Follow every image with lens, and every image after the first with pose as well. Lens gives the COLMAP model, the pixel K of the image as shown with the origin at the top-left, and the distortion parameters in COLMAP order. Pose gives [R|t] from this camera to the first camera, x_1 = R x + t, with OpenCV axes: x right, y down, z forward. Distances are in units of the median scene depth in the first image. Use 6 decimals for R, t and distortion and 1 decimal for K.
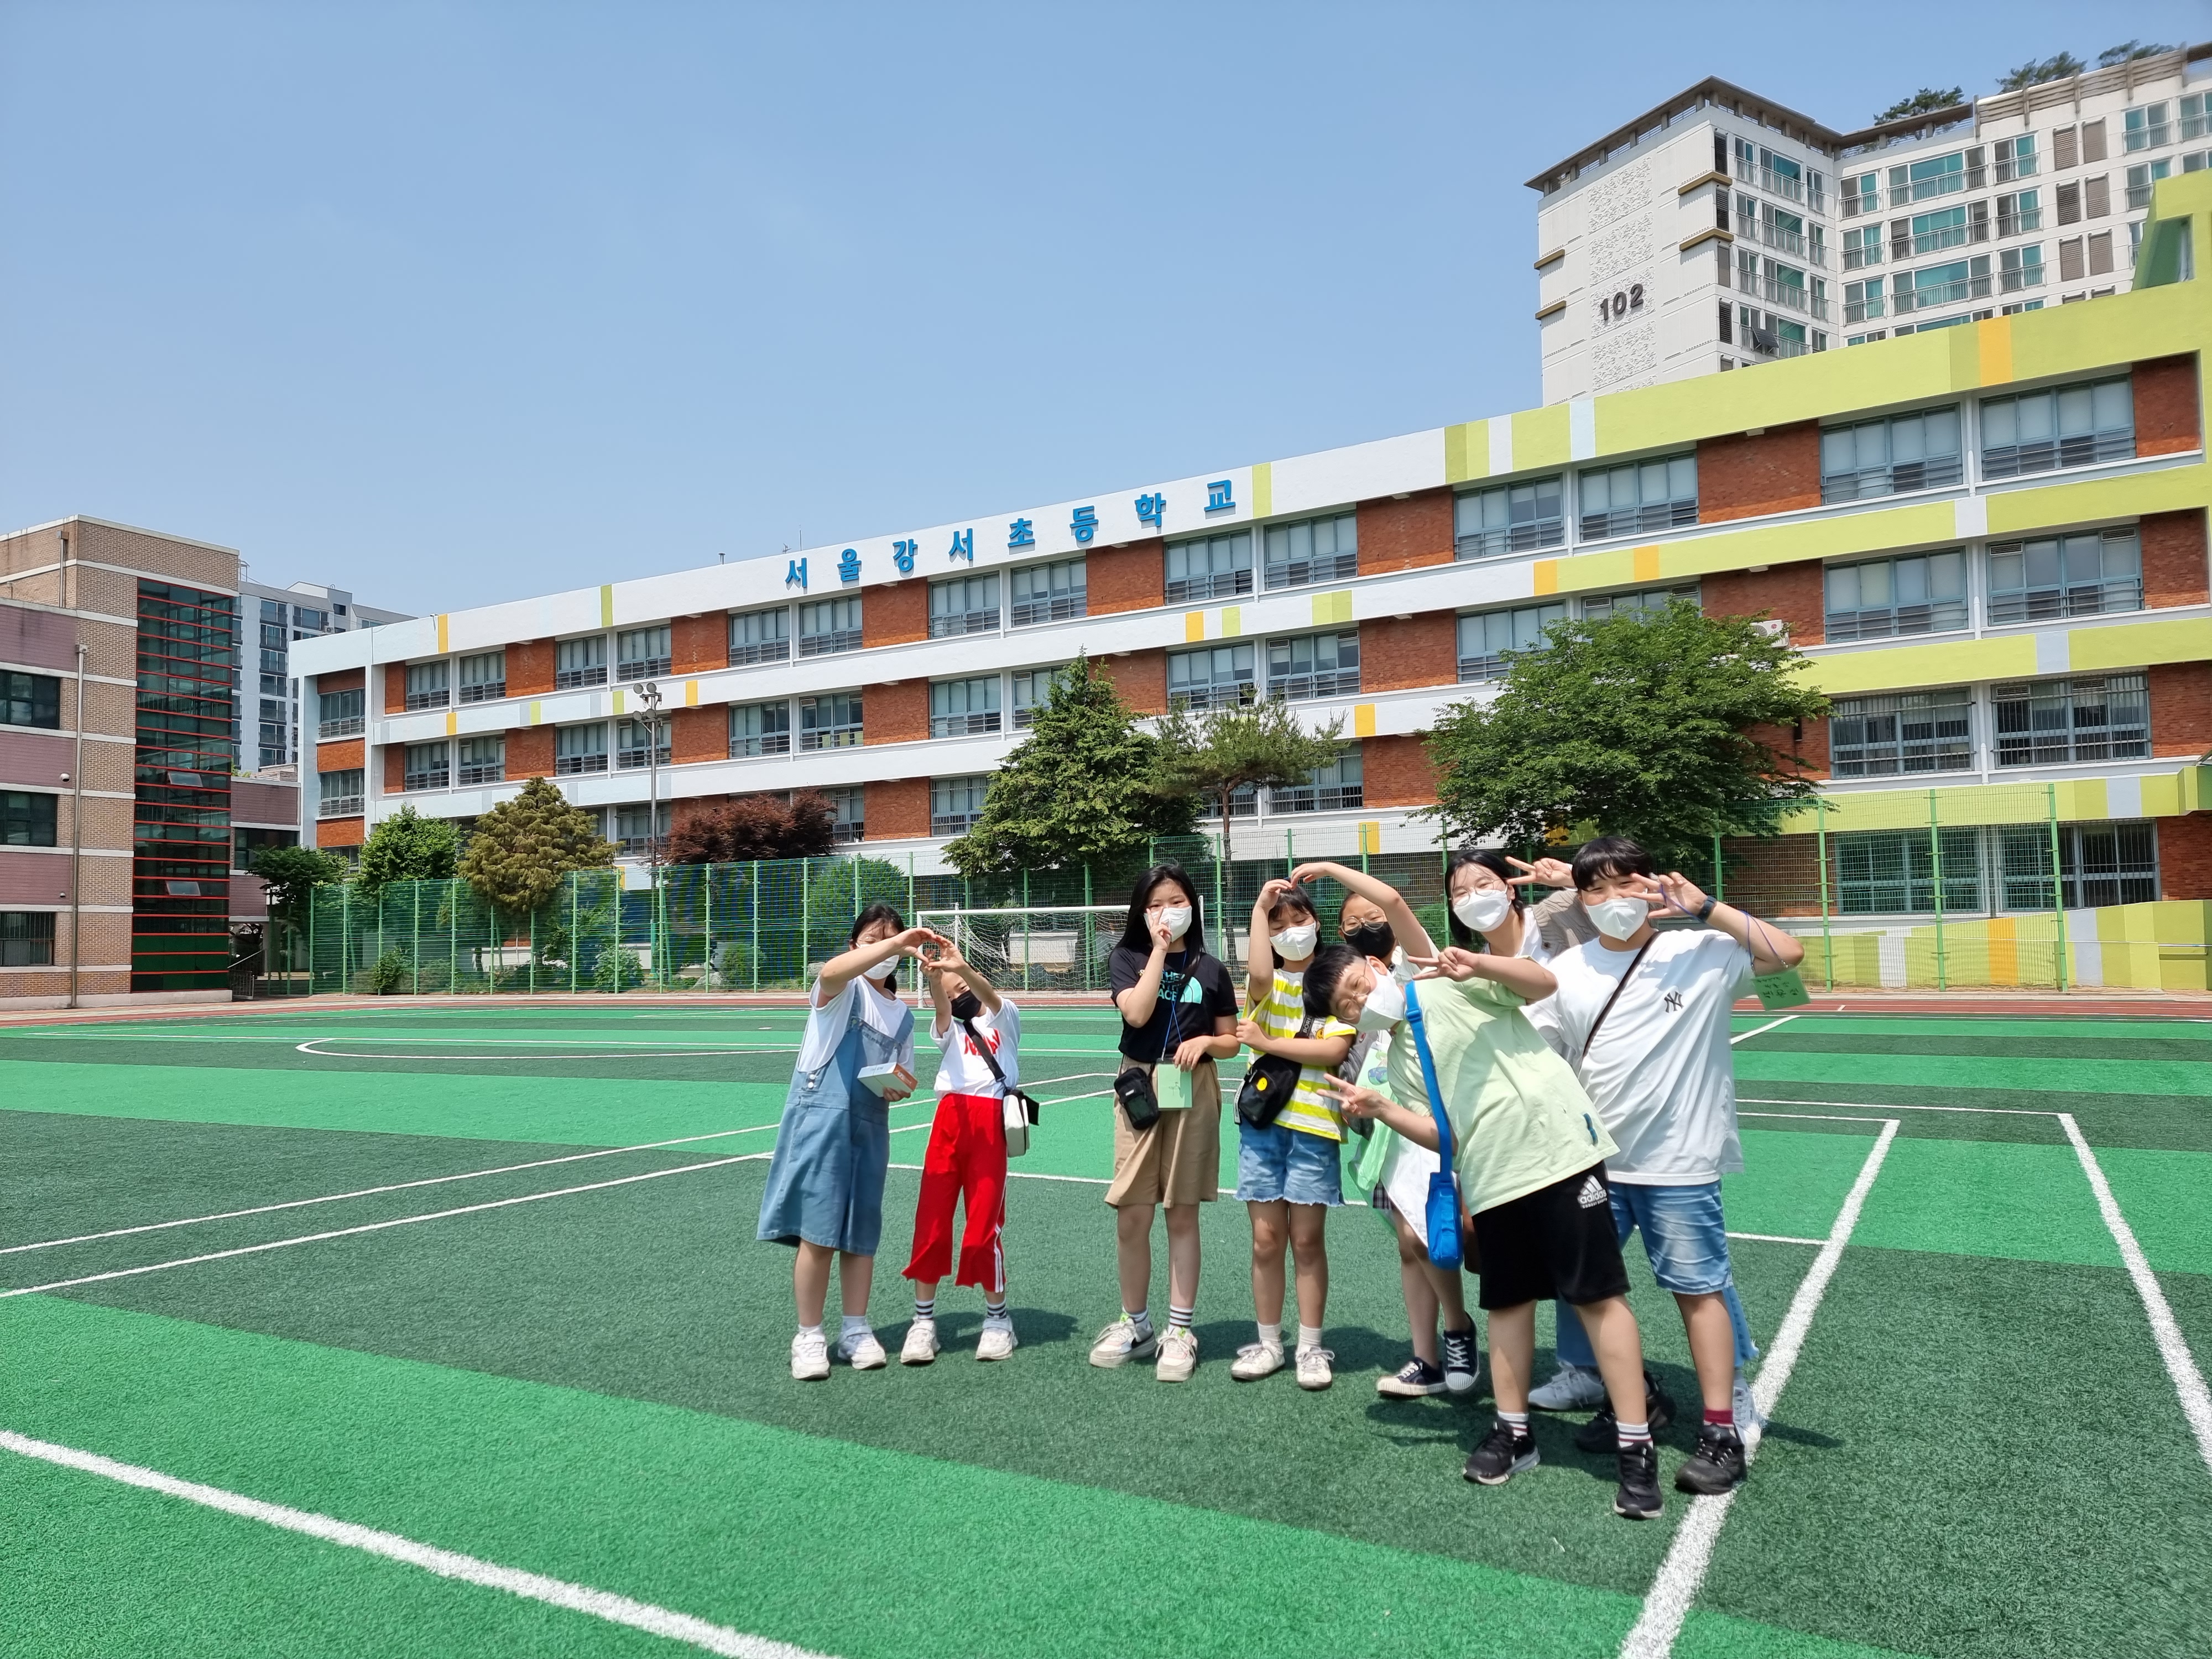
lens RADIAL K [[1504.3, 0, 1098.2], [0, 1504.3, 862.9], [0, 0, 1]] dist [0.085702, -0.069152]
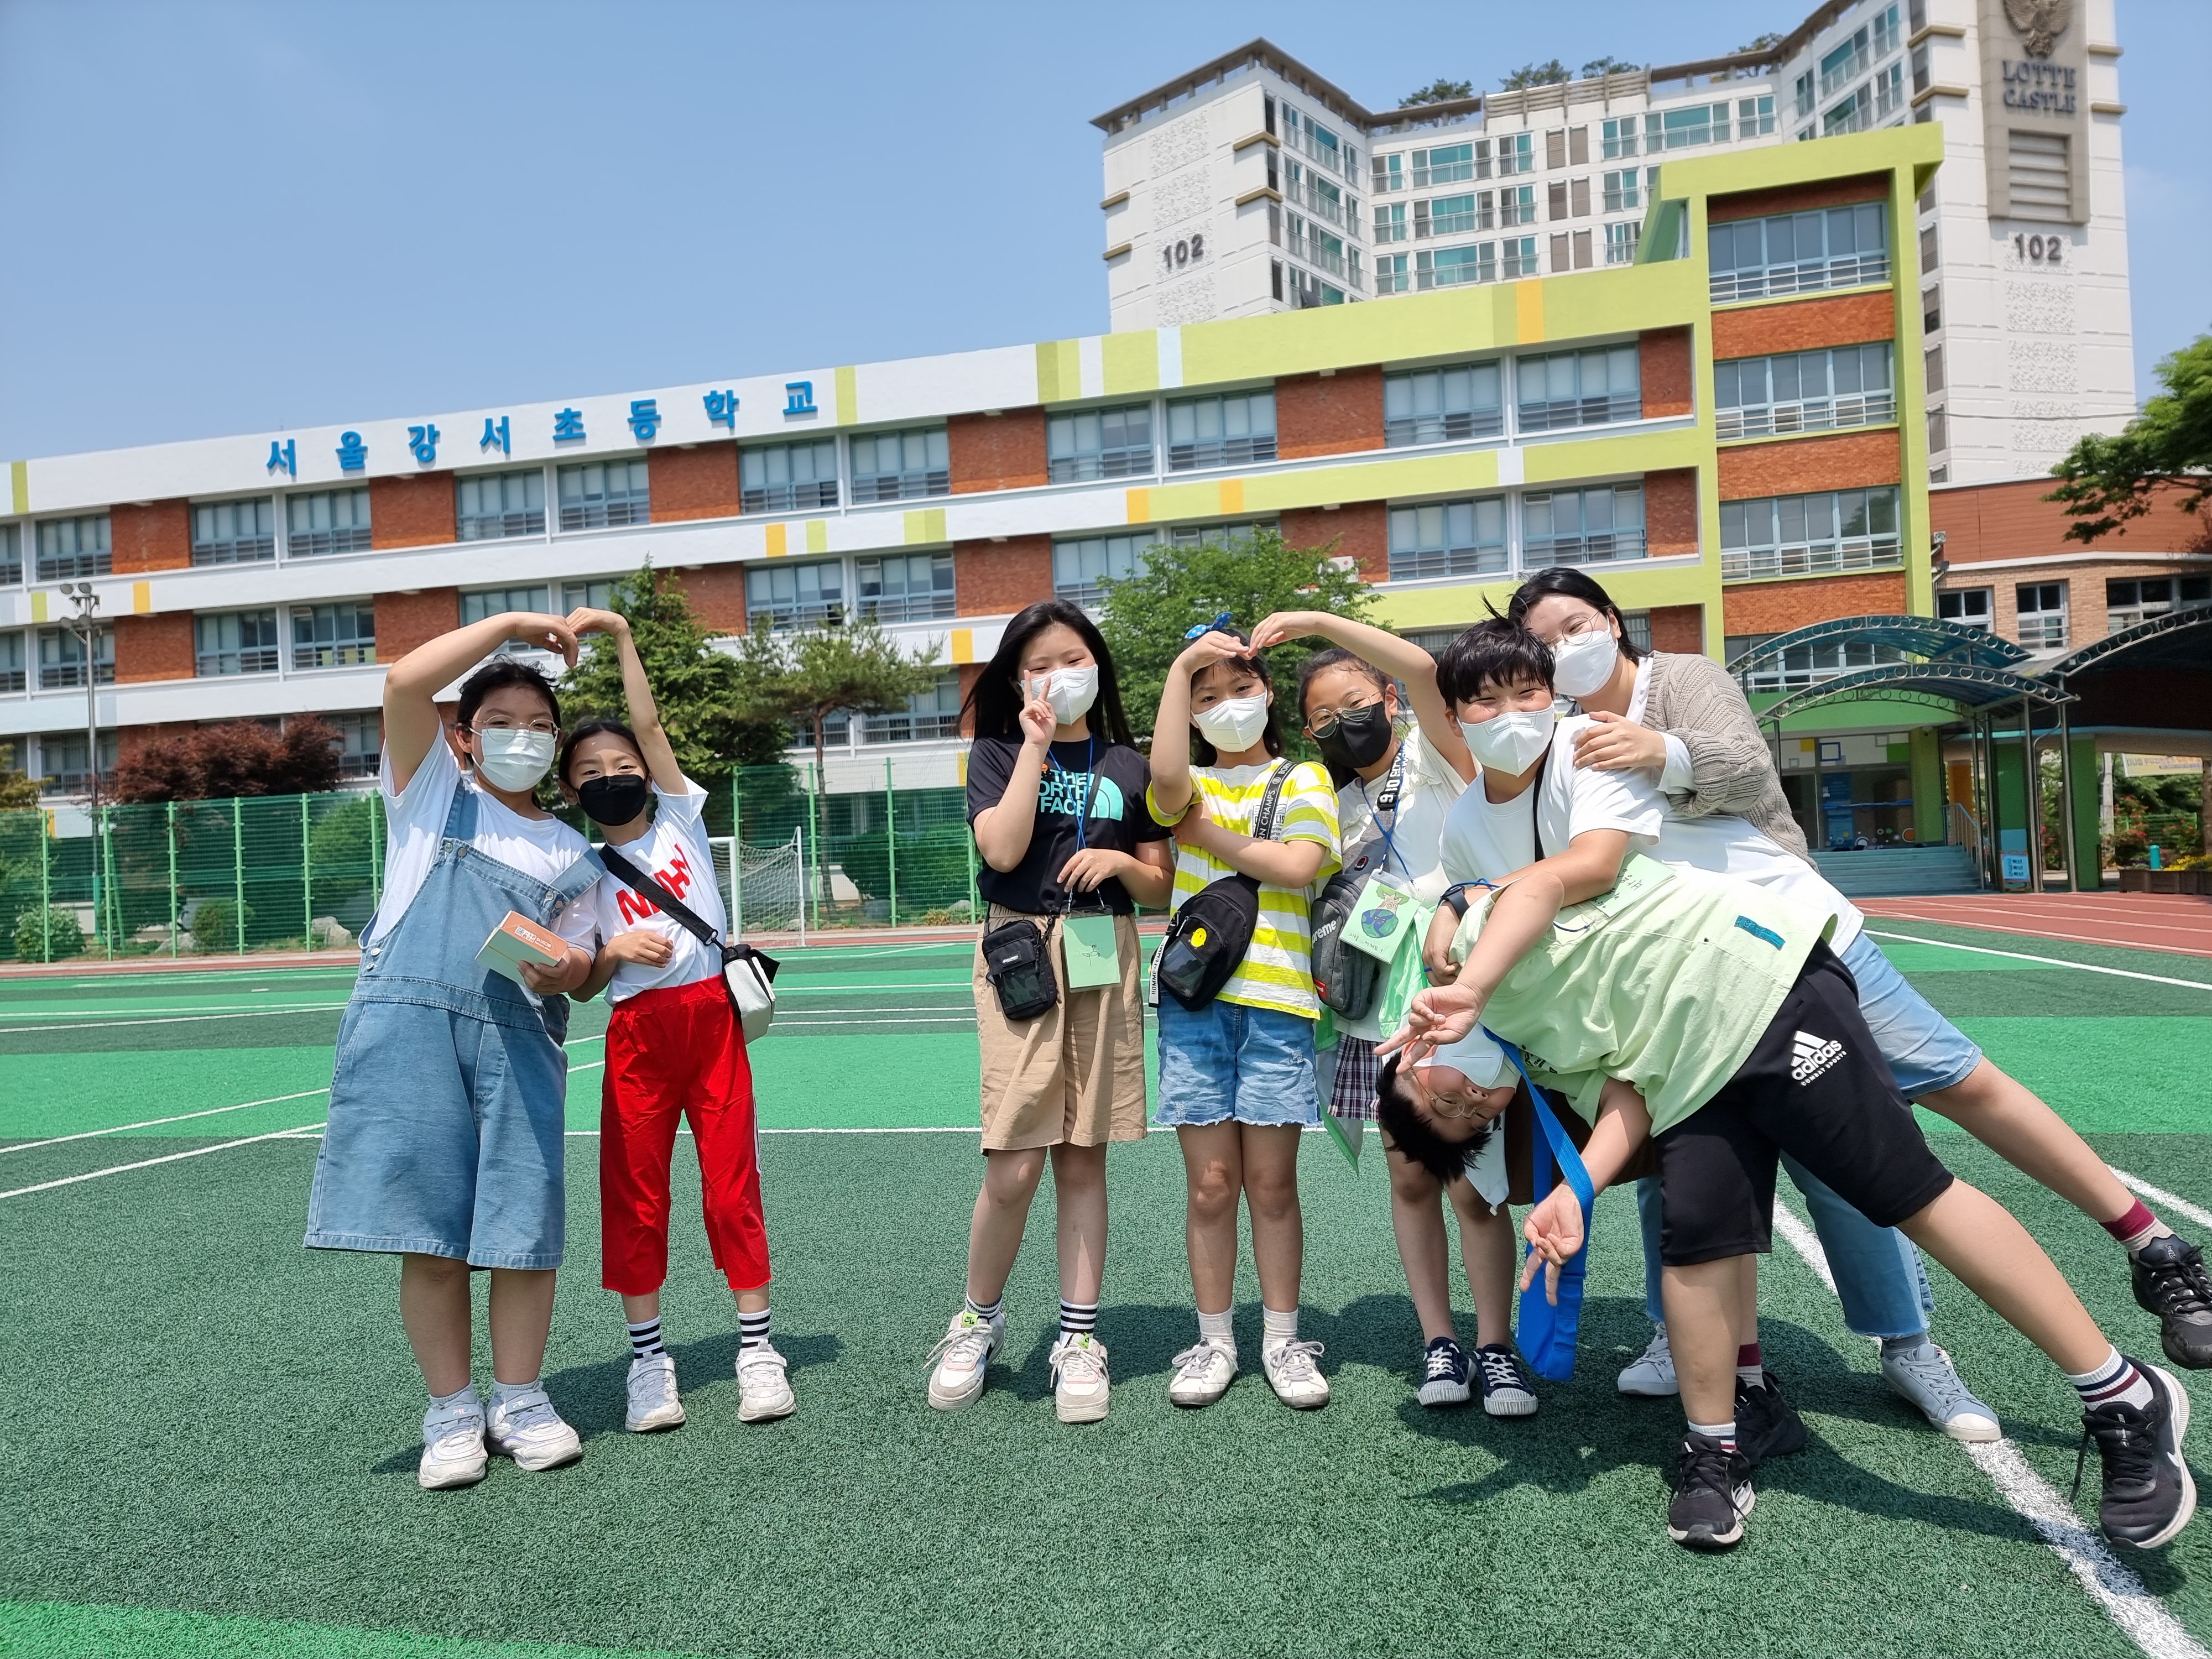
lens RADIAL K [[1504.3, 0, 1128.7], [0, 1504.3, 858.6], [0, 0, 1]] dist [0.085702, -0.069152]
pose [[0.953912, -0.020900, 0.299357, -0.011014], [0.011173, 0.999354, 0.034167, 0.008599], [-0.299878, -0.029247, 0.953529, 0.038900]]
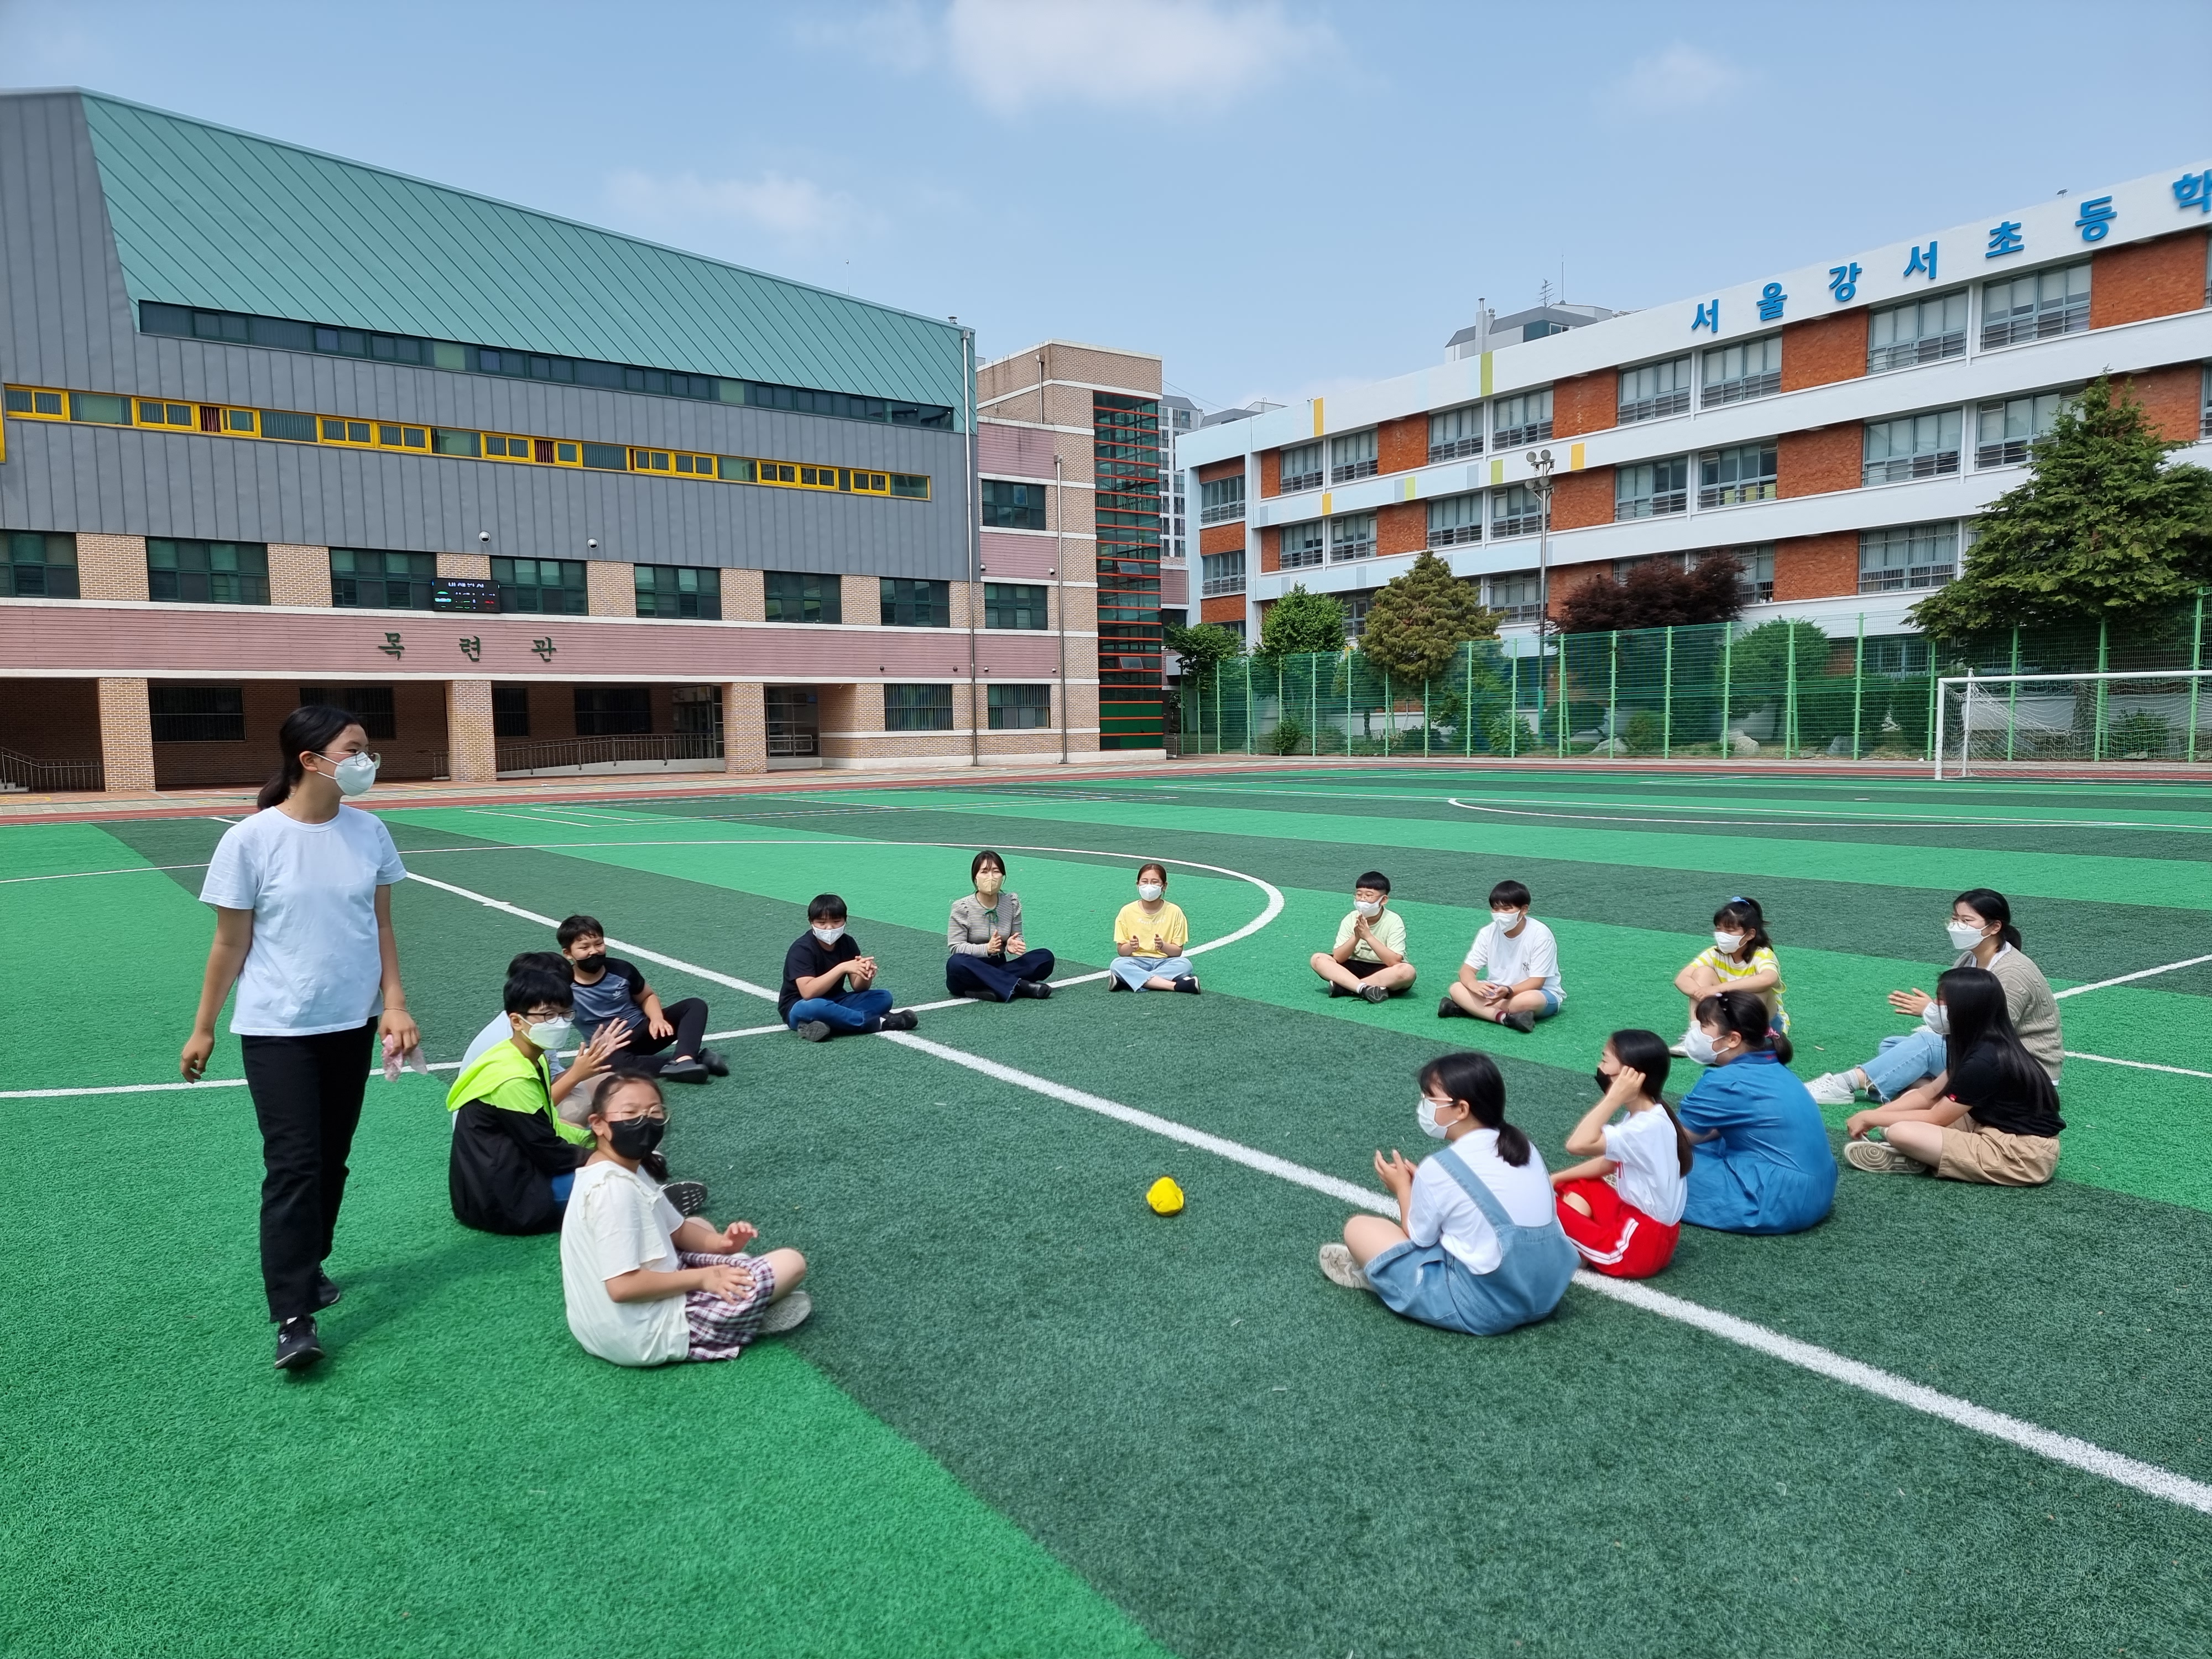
lens RADIAL K [[1504.3, 0, 1121.5], [0, 1504.3, 861.7], [0, 0, 1]] dist [0.085702, -0.069152]
pose [[0.910926, 0.039882, -0.410637, -0.135343], [0.025114, 0.988111, 0.151680, -0.009102], [0.411804, -0.148482, 0.899094, -0.074190]]
